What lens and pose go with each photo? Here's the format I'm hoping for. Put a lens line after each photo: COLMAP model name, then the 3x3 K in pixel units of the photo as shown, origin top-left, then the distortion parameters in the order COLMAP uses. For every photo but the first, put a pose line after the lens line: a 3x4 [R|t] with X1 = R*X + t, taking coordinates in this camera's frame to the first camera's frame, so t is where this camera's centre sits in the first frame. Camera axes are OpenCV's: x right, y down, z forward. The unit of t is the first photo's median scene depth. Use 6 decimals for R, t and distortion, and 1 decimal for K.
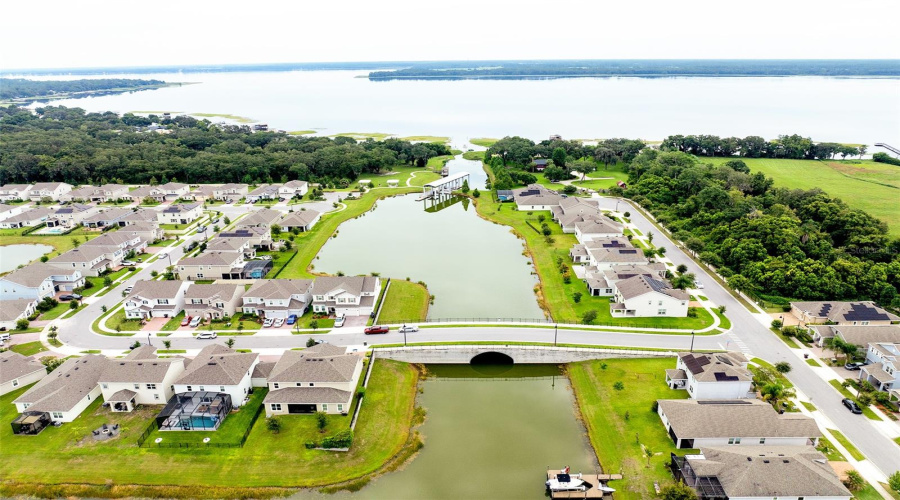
lens RADIAL K [[644.0, 0, 450.0], [0, 644.0, 250.0], [0, 0, 1]] dist [-0.053818, -0.001178]
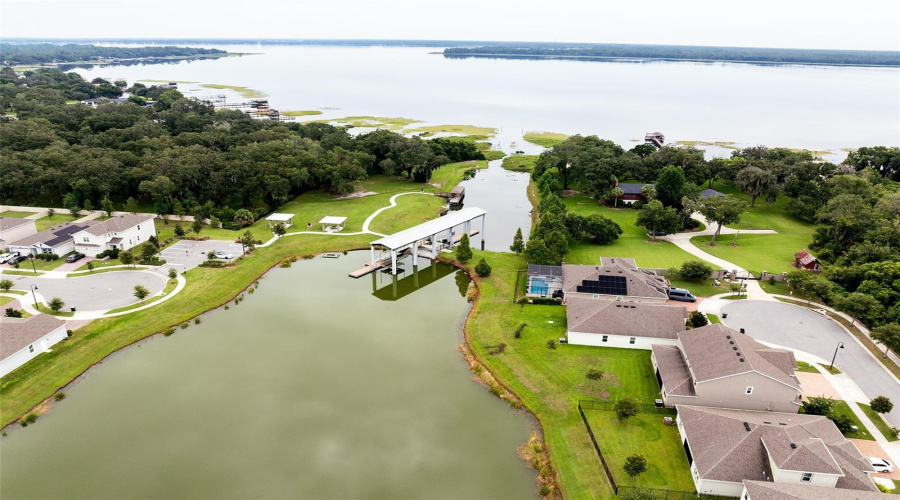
lens RADIAL K [[644.0, 0, 450.0], [0, 644.0, 250.0], [0, 0, 1]] dist [-0.053818, -0.001178]
pose [[0.990755, 0.064013, -0.119614, 0.054996], [-0.060798, 0.997689, 0.030339, -0.087295], [0.121280, -0.022786, 0.992357, 0.423163]]
